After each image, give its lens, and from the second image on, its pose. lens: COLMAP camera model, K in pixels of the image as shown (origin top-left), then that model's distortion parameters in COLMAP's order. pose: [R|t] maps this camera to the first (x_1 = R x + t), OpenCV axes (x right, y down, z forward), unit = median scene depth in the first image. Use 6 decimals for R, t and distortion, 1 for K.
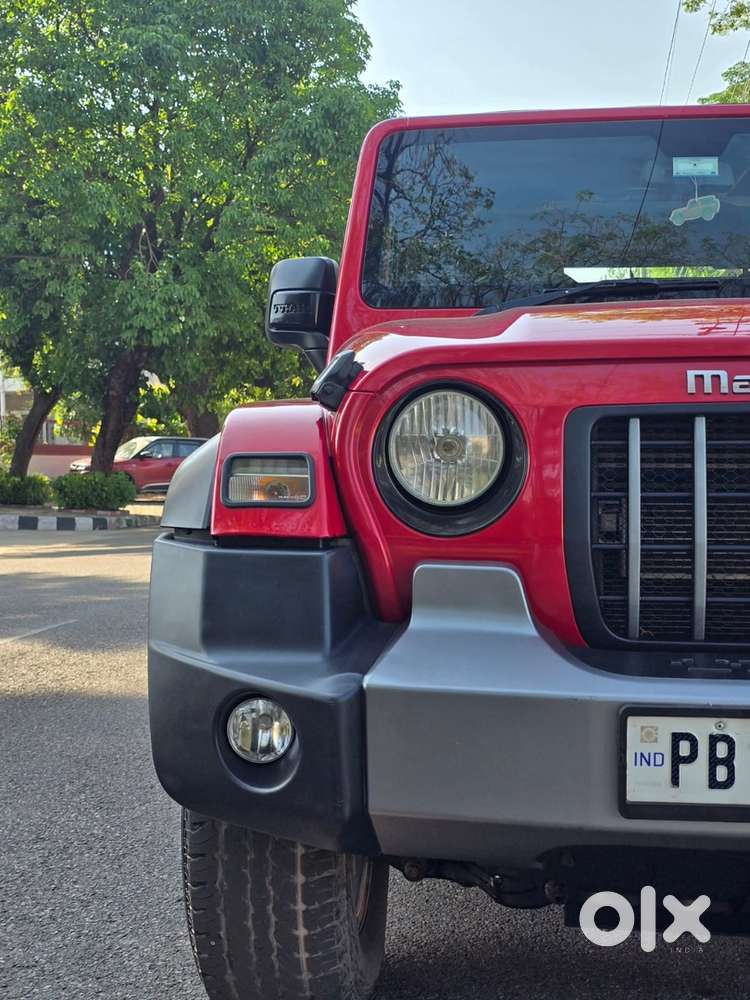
lens RADIAL K [[1378.8, 0, 398.8], [0, 1378.8, 517.6], [0, 0, 1]] dist [0.137452, -0.100697]
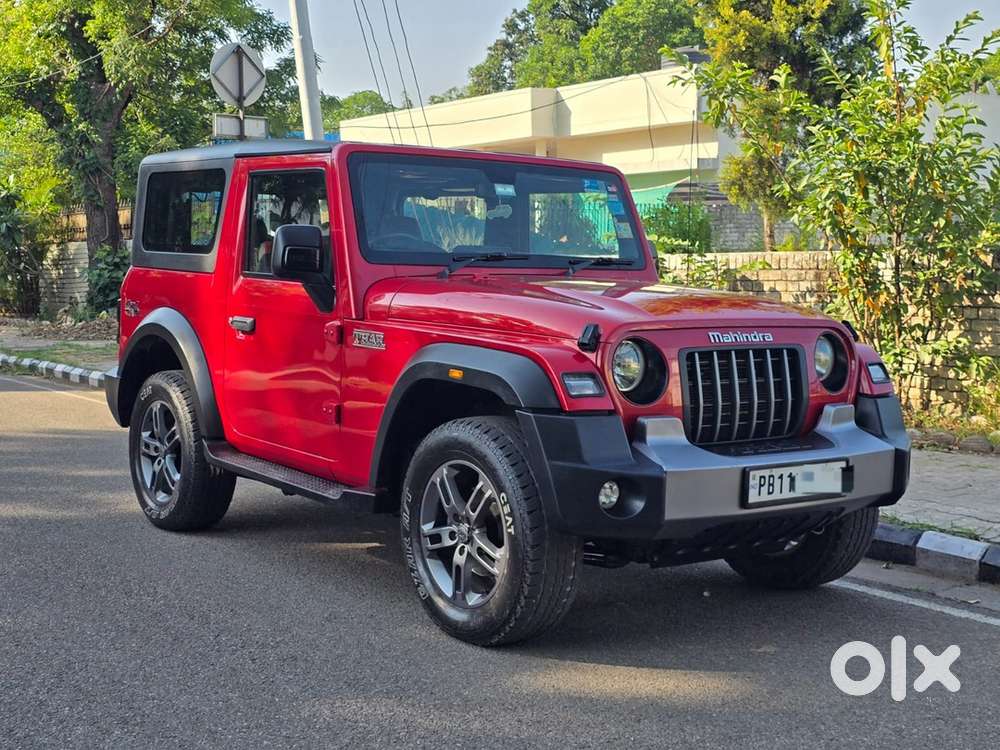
lens RADIAL K [[1375.2, 0, 477.6], [0, 1375.2, 340.0], [0, 0, 1]] dist [-0.001135, -0.044239]
pose [[0.735861, -0.024112, 0.676703, -1.227484], [0.016161, 0.999707, 0.018048, -0.101640], [-0.676939, -0.002345, 0.736035, -0.363571]]
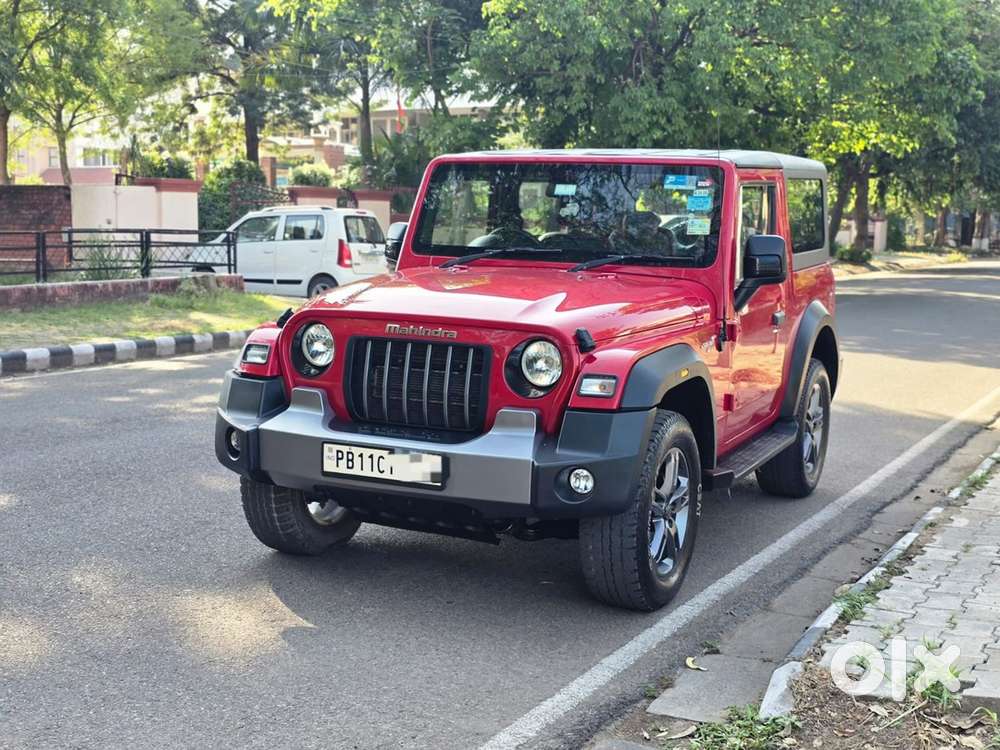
lens RADIAL K [[1353.5, 0, 502.3], [0, 1353.5, 363.2], [0, 0, 1]] dist [0.098295, -0.085292]
pose [[0.936539, 0.061741, -0.345082, 0.956757], [-0.038985, 0.996606, 0.072506, -0.164277], [0.348388, -0.054452, 0.935768, -1.023082]]
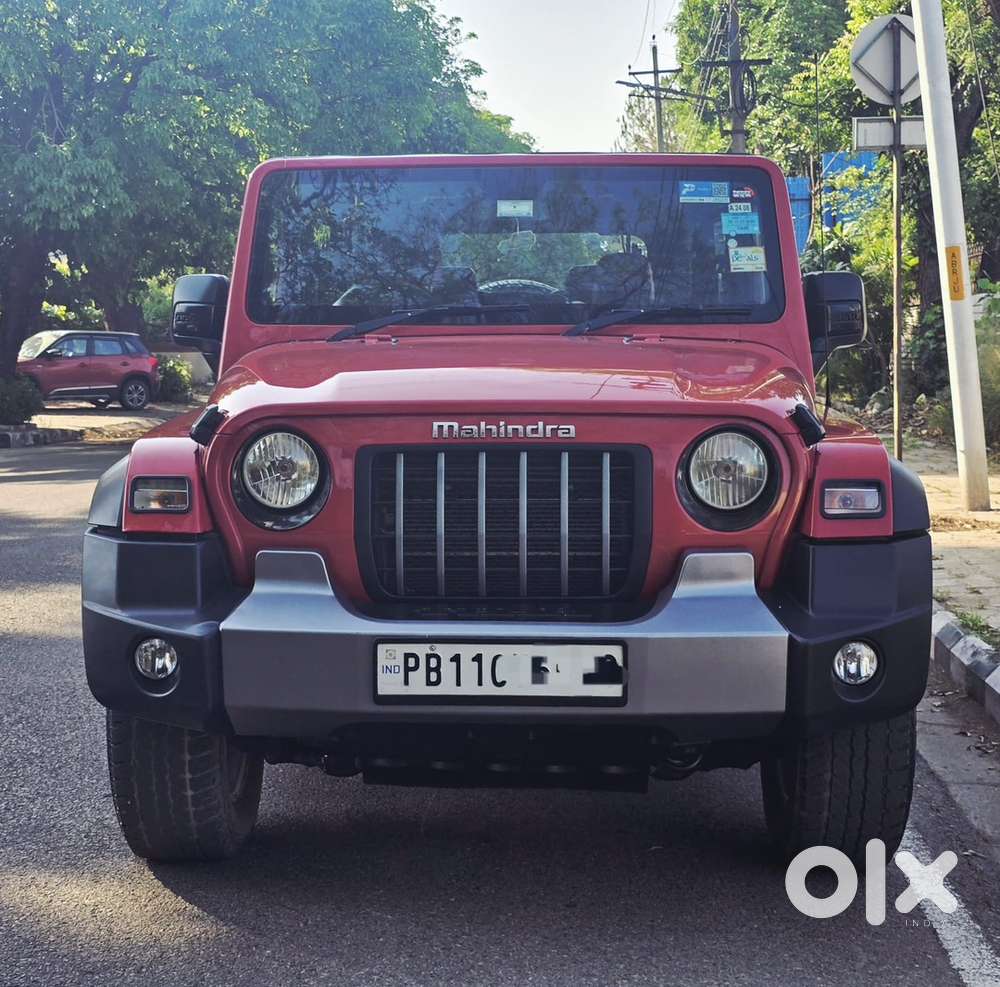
lens RADIAL K [[1736.4, 0, 462.0], [0, 1736.4, 496.6], [0, 0, 1]] dist [0.194124, -0.581965]
pose [[0.998778, -0.010717, 0.048254, 0.102110], [0.008441, 0.998854, 0.047111, -0.080113], [-0.048703, -0.046647, 0.997723, -0.659498]]
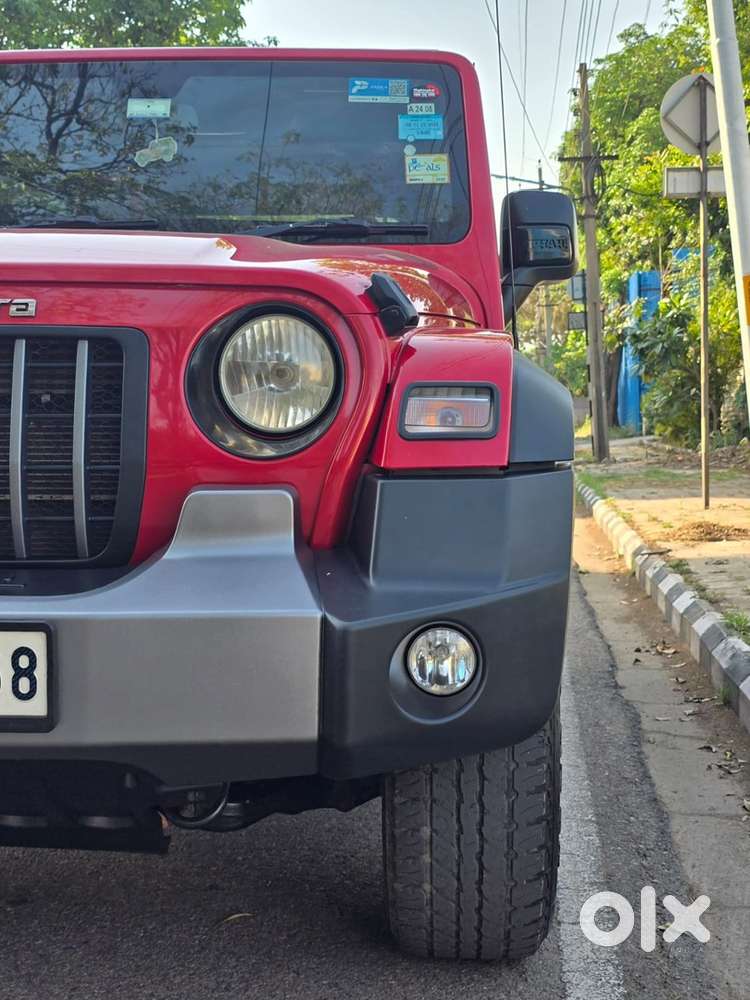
lens RADIAL K [[1353.5, 0, 375.0], [0, 1353.5, 500.0], [0, 0, 1]] dist [0.098295, -0.085292]
pose [[0.999676, -0.003442, 0.025213, 0.412361], [0.002911, 0.999774, 0.021035, 0.018016], [-0.025279, -0.020955, 0.999461, -0.013124]]
